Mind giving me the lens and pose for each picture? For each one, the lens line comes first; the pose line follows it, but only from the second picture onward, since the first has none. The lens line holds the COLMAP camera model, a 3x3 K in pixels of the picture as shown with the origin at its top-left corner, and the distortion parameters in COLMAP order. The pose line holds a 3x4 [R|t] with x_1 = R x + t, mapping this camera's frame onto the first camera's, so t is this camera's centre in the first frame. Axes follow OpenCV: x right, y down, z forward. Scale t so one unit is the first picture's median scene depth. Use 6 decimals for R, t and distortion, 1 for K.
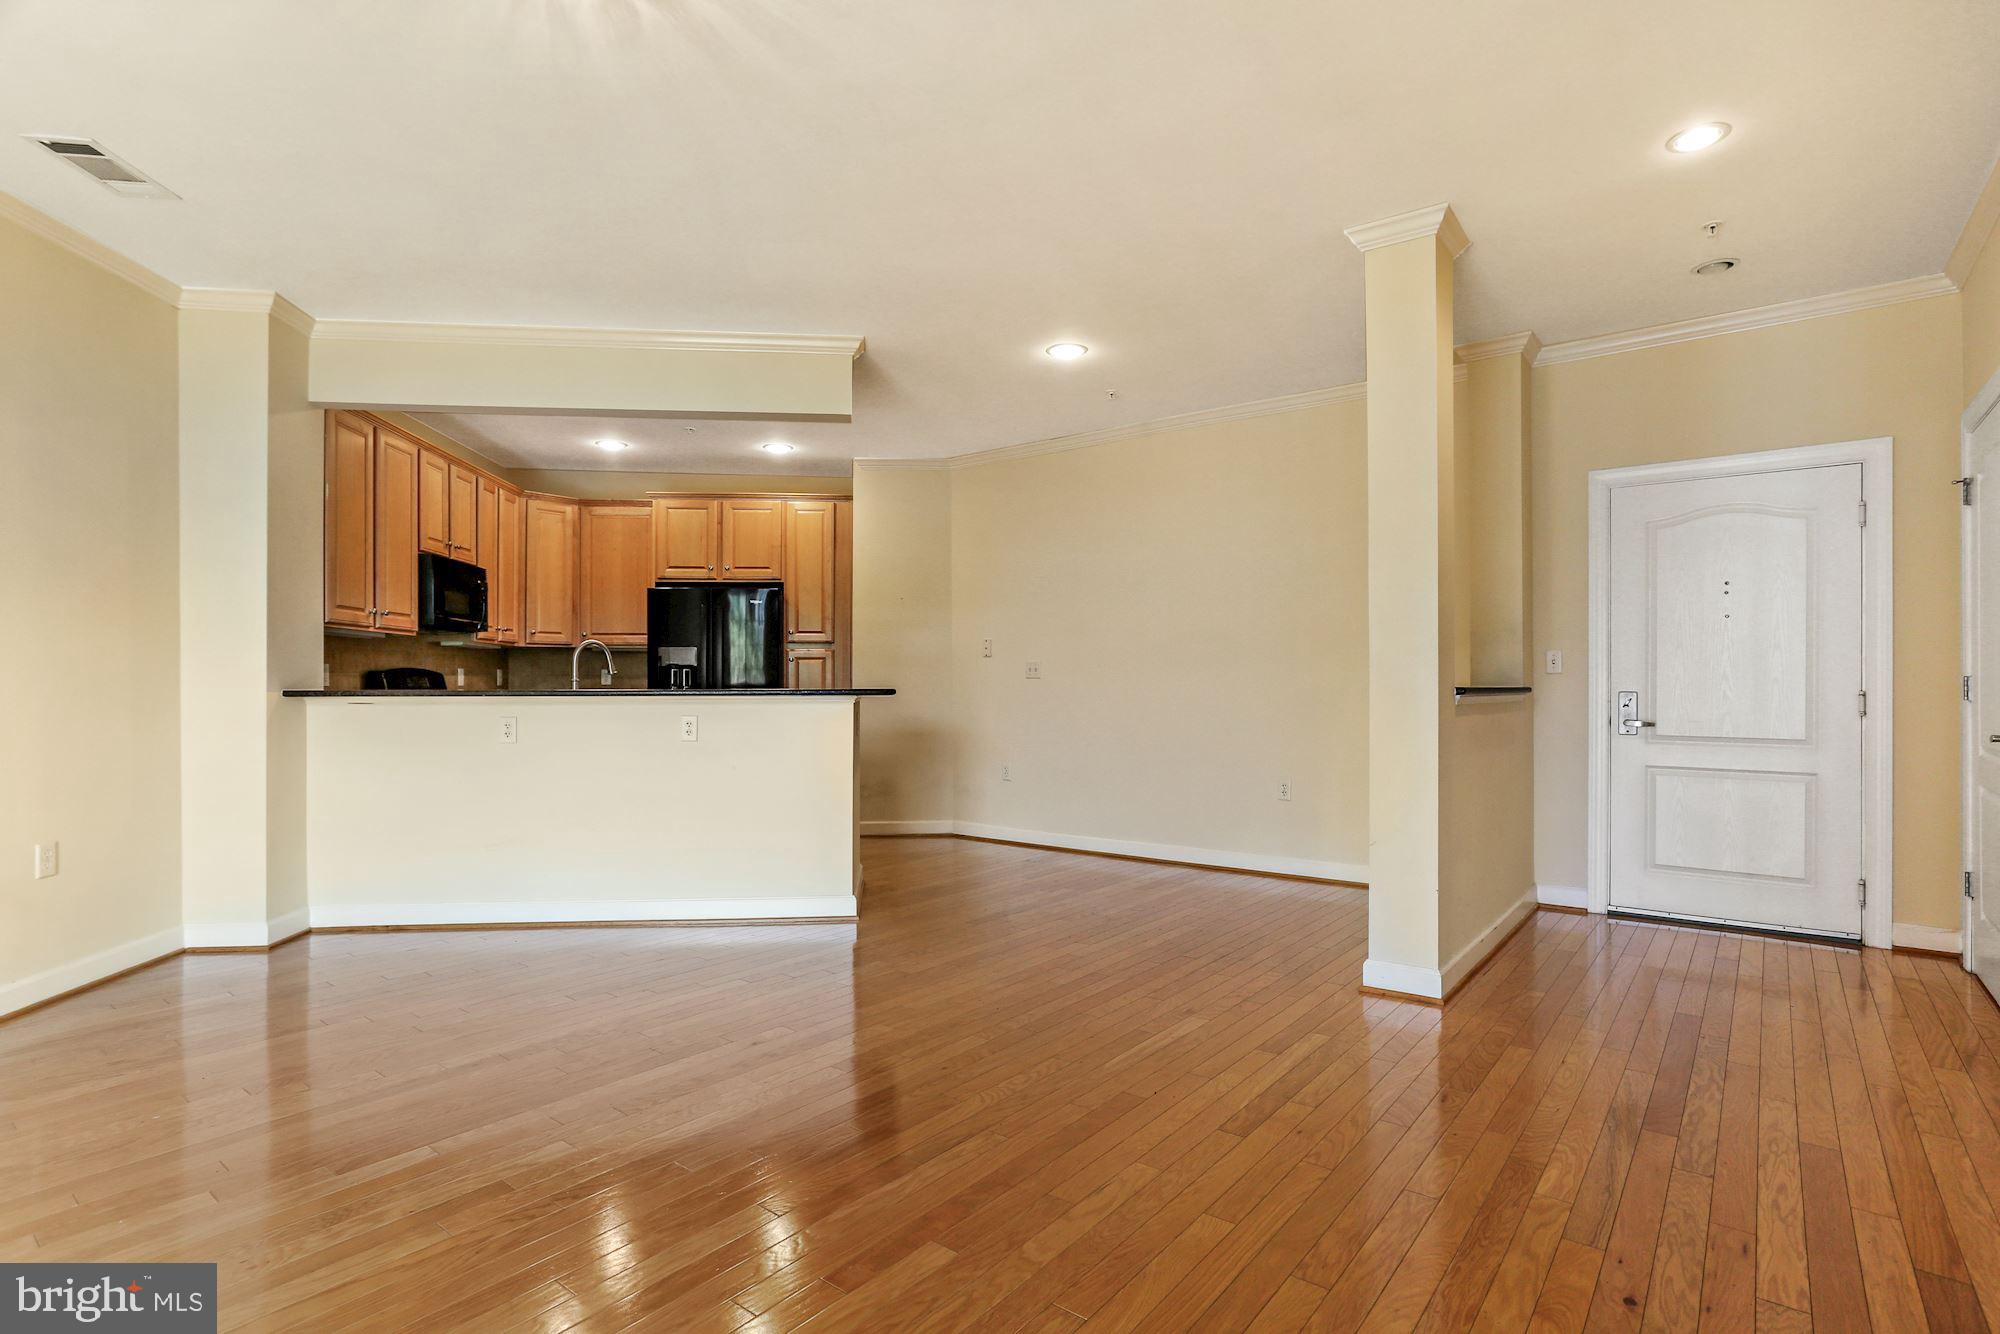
lens RADIAL K [[993.6, 0, 1000.0], [0, 993.6, 667.0], [0, 0, 1]] dist [-0.048122, 0.035049]
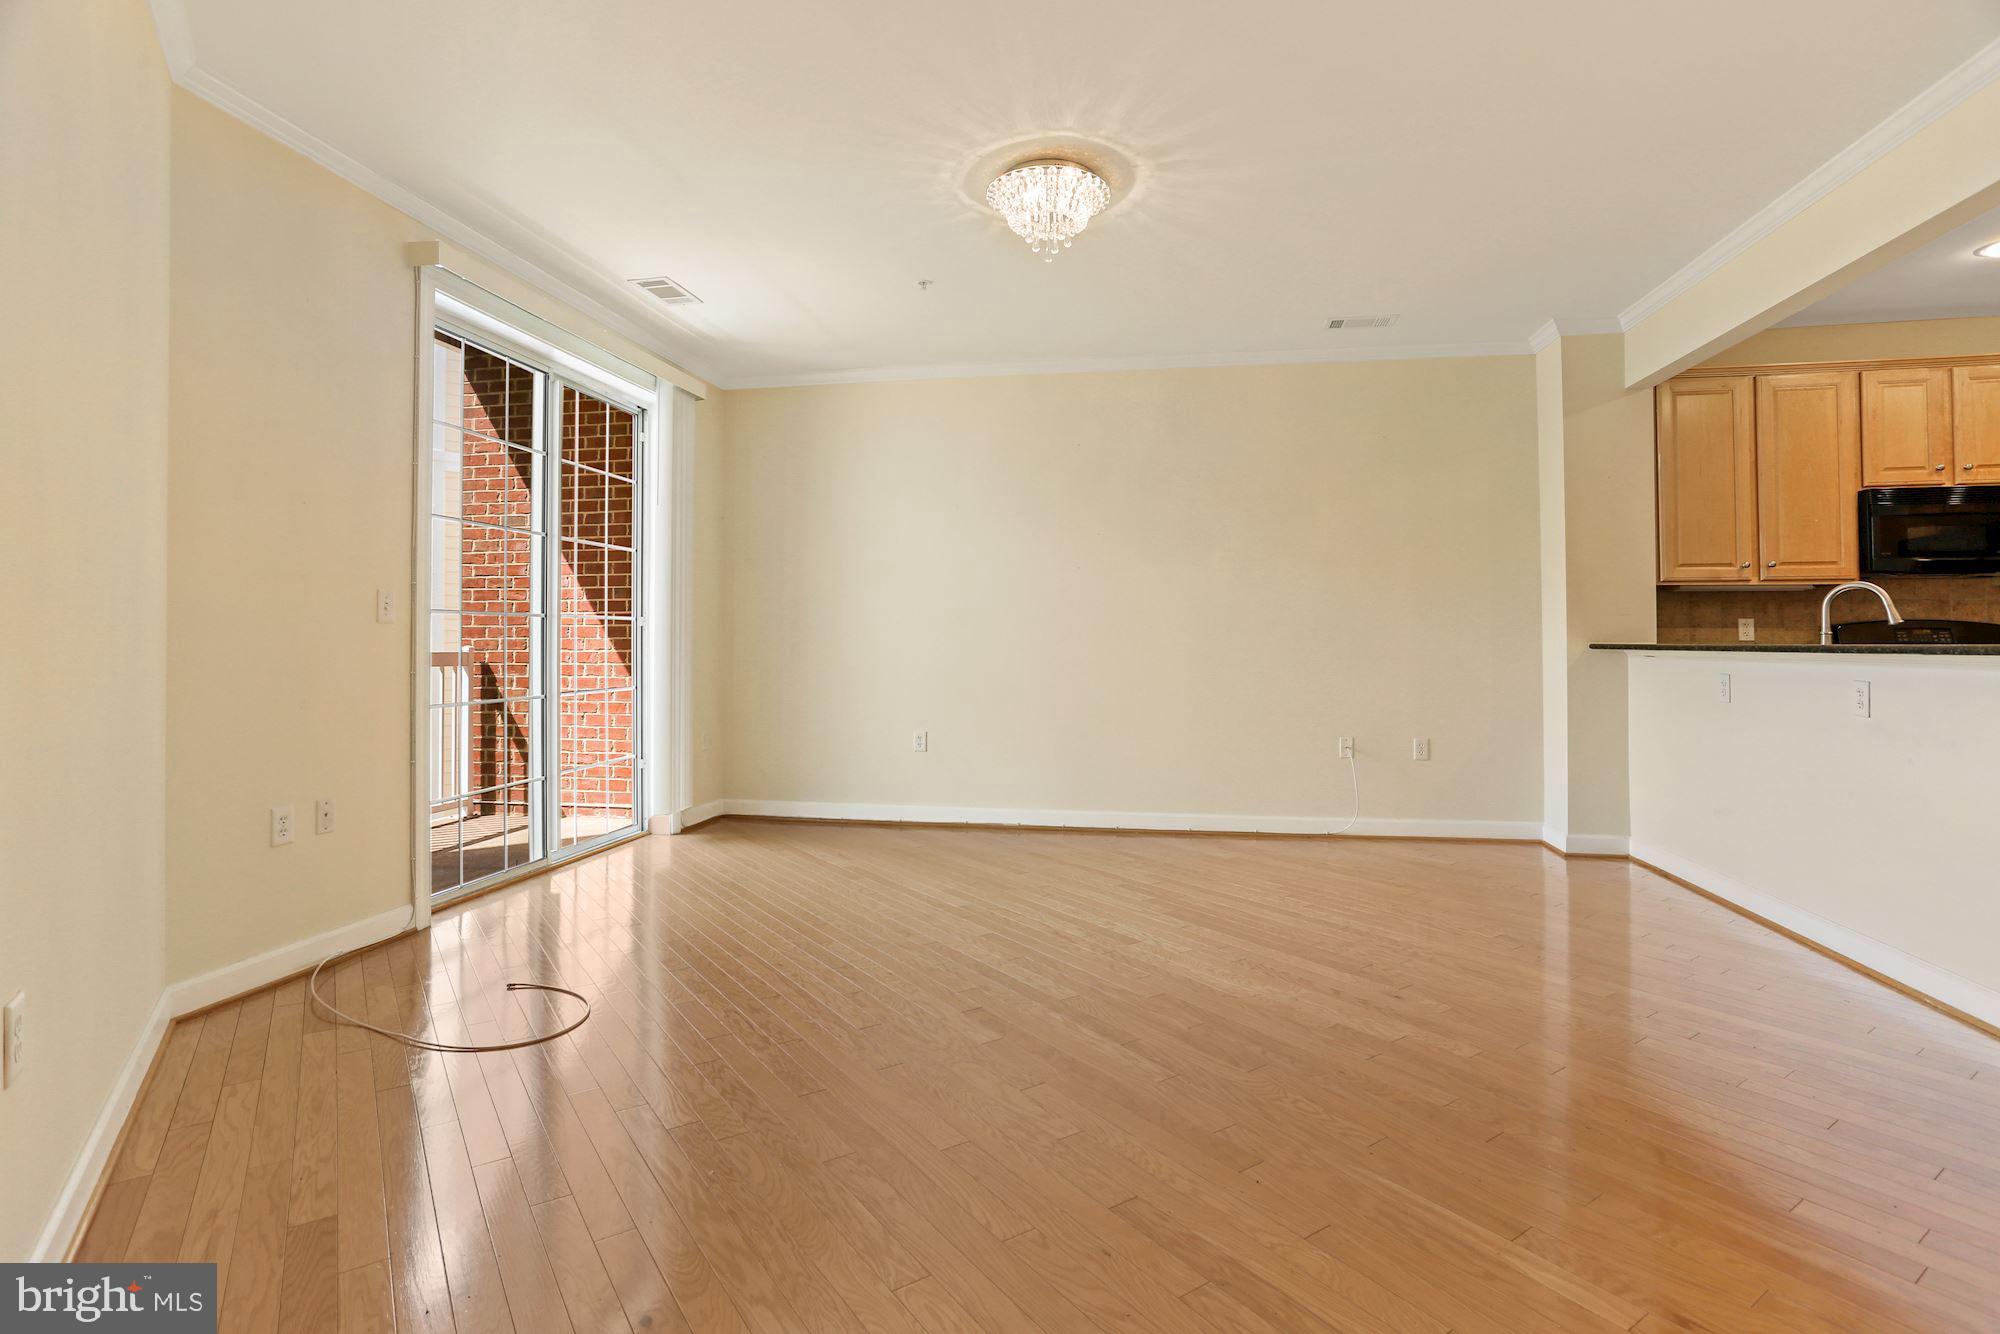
lens RADIAL K [[974.1, 0, 1006.4], [0, 974.1, 631.0], [0, 0, 1]] dist [-0.051984, 0.031151]
pose [[-0.276637, -0.008278, -0.960939, 0.411181], [0.015291, 0.999798, -0.013014, 0.009167], [0.960853, -0.018294, -0.276455, 0.460847]]
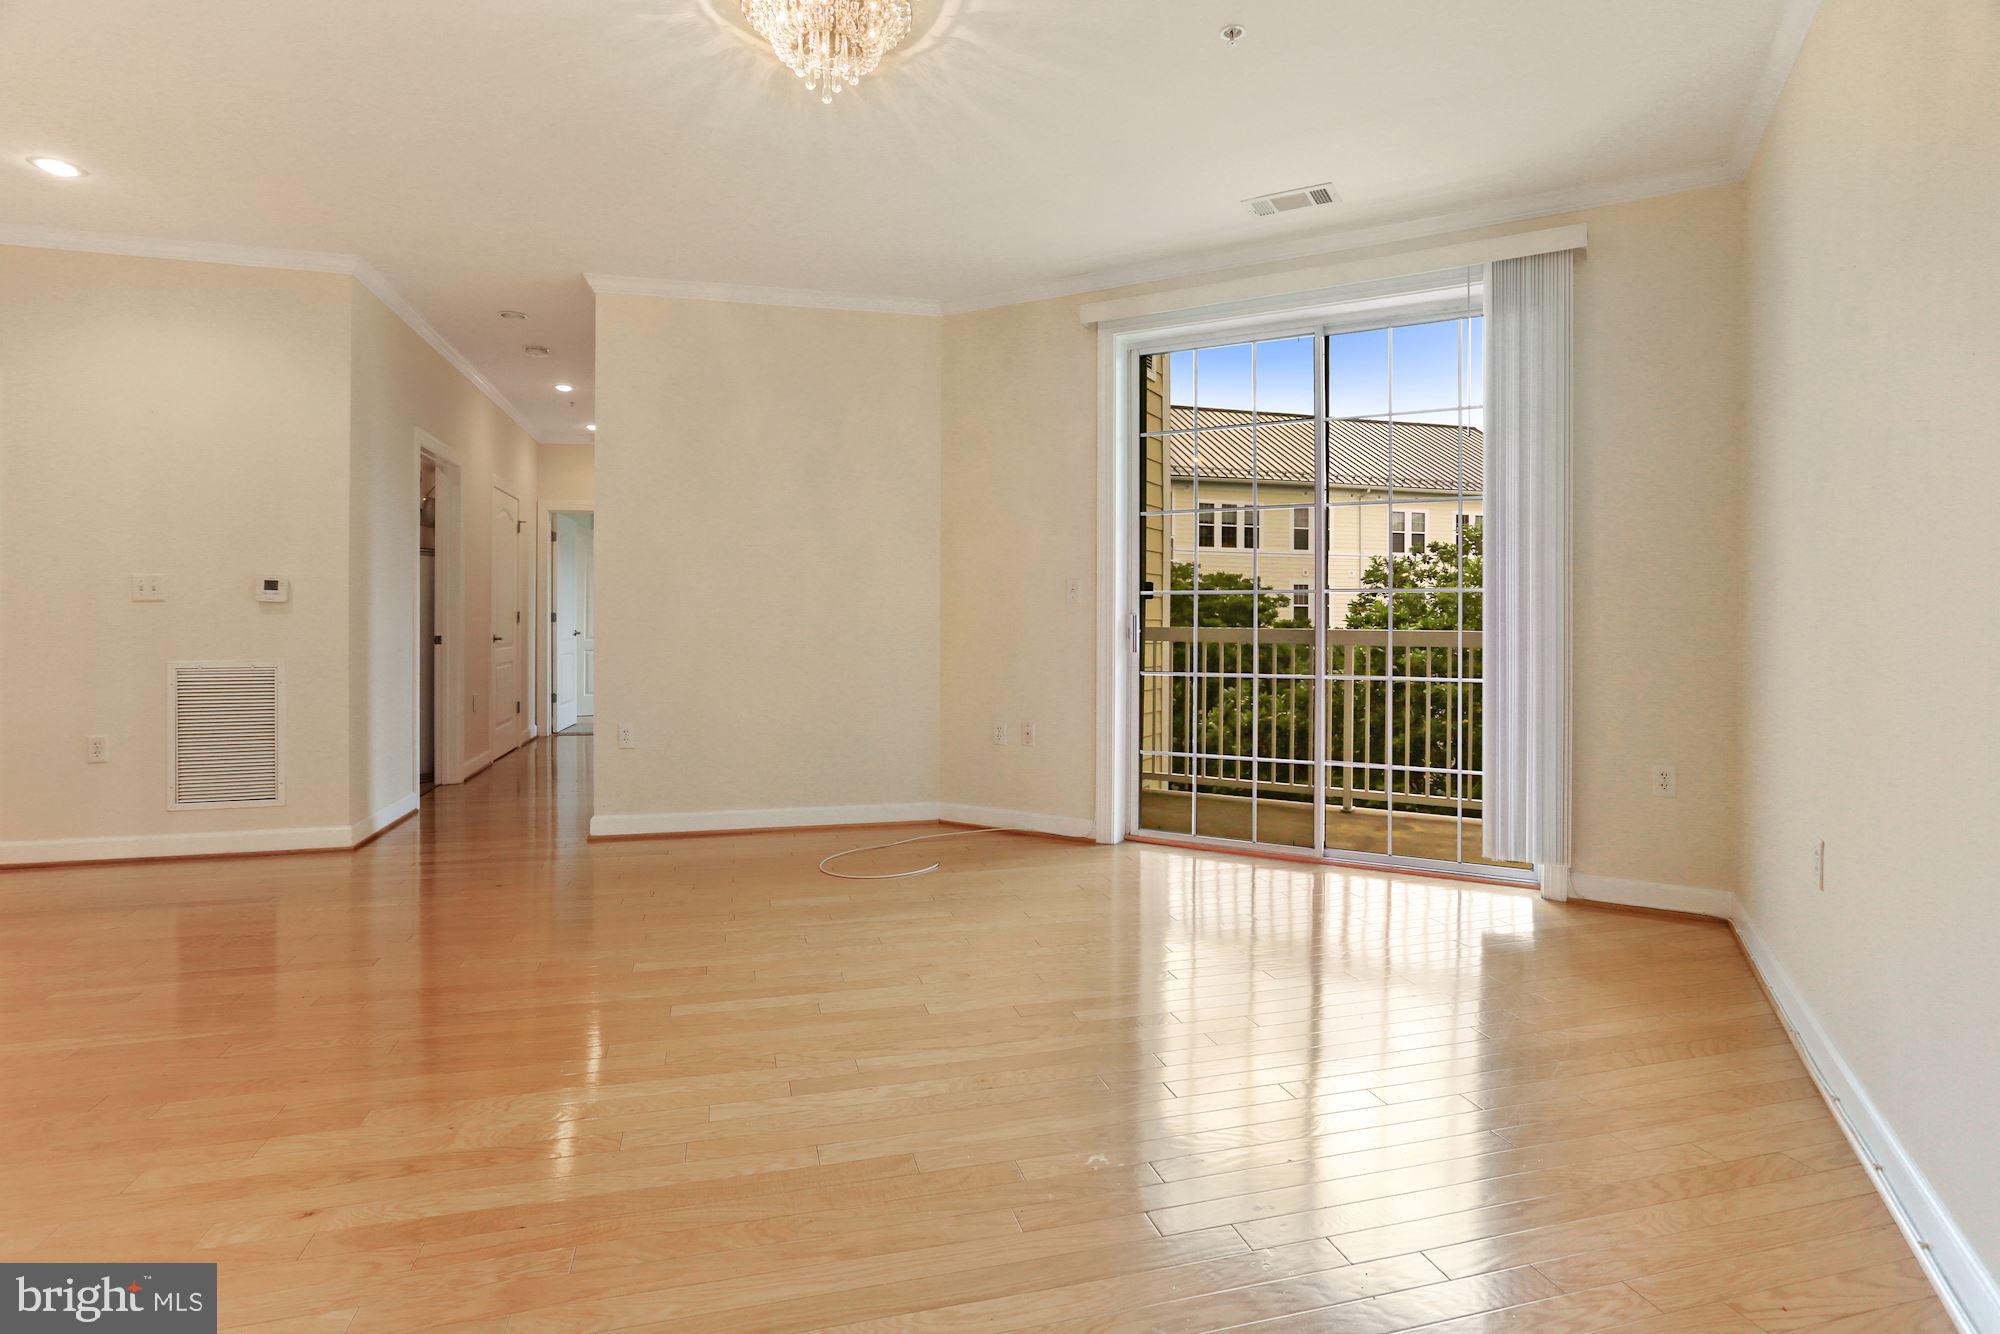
lens RADIAL K [[987.7, 0, 978.0], [0, 987.7, 618.9], [0, 0, 1]] dist [-0.053315, 0.030964]
pose [[-0.805023, -0.004604, 0.593226, -0.470795], [-0.012676, 0.999875, -0.009442, 0.013035], [-0.593108, -0.015121, -0.804981, 0.634478]]
